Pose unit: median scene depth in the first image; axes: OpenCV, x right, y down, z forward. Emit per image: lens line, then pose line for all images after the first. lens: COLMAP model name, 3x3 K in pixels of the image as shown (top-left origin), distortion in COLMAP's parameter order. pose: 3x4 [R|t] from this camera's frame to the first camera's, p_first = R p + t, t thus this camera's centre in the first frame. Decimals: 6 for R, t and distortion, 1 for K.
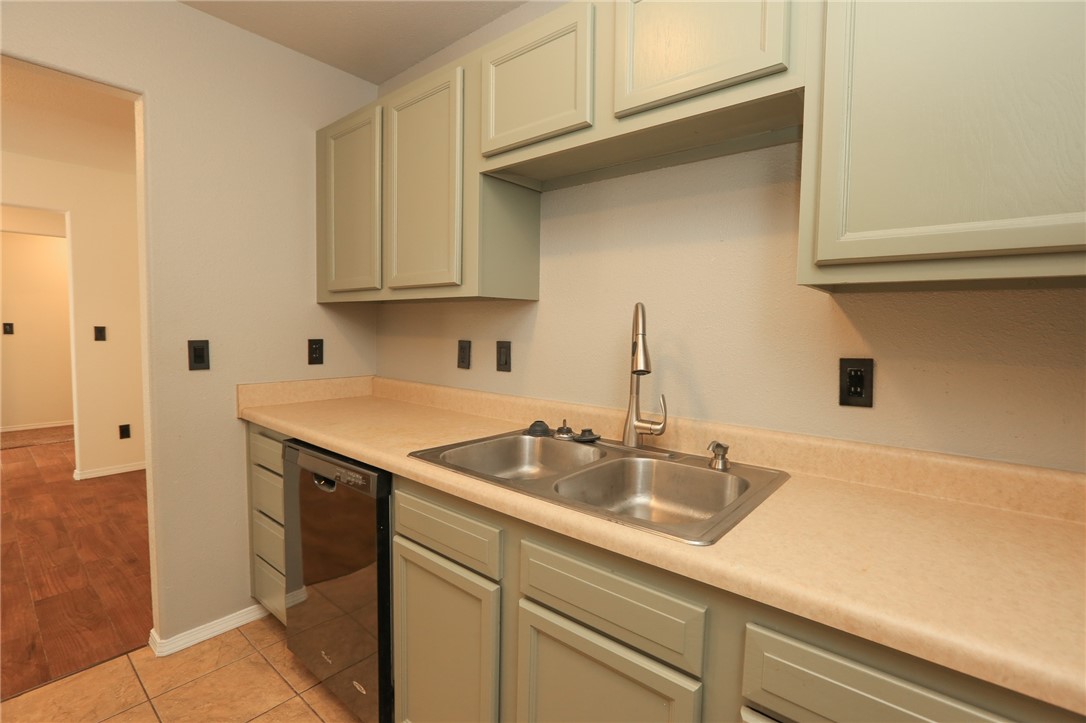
lens RADIAL K [[492.6, 0, 531.0], [0, 492.6, 342.2], [0, 0, 1]] dist [-0.042506, 0.012923]
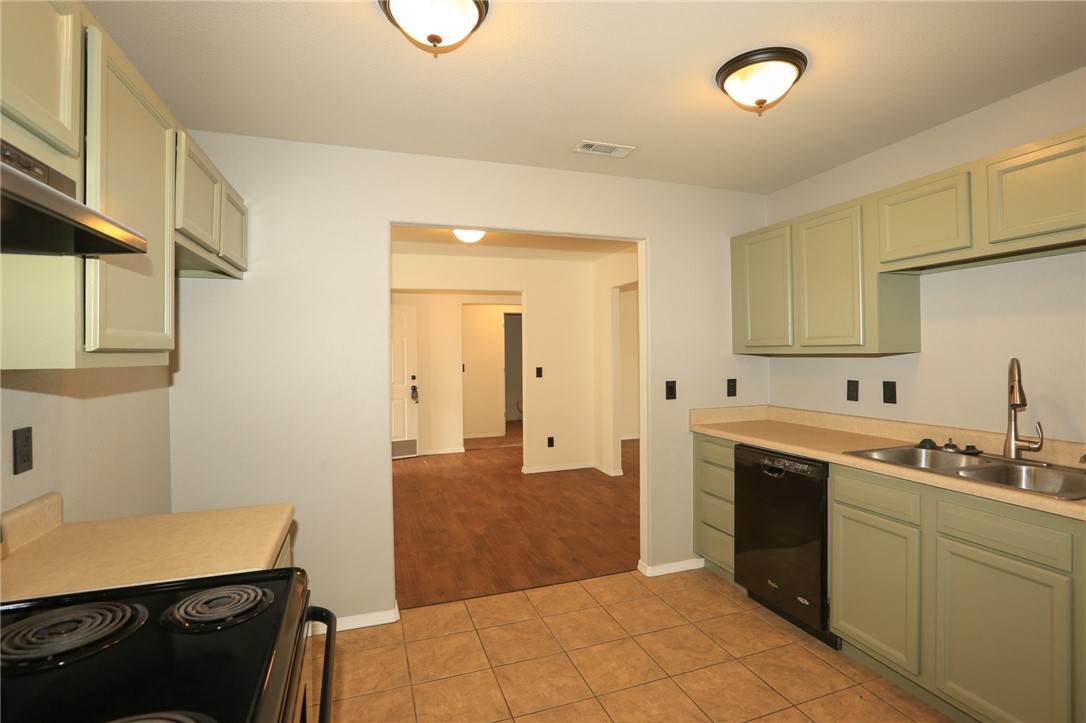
lens RADIAL K [[516.8, 0, 566.9], [0, 516.8, 344.9], [0, 0, 1]] dist [-0.026791, 0.003510]
pose [[0.880546, -0.032442, -0.472848, -0.197610], [0.007505, 0.998484, -0.054530, -0.038124], [0.473901, 0.044467, 0.879455, -0.802797]]
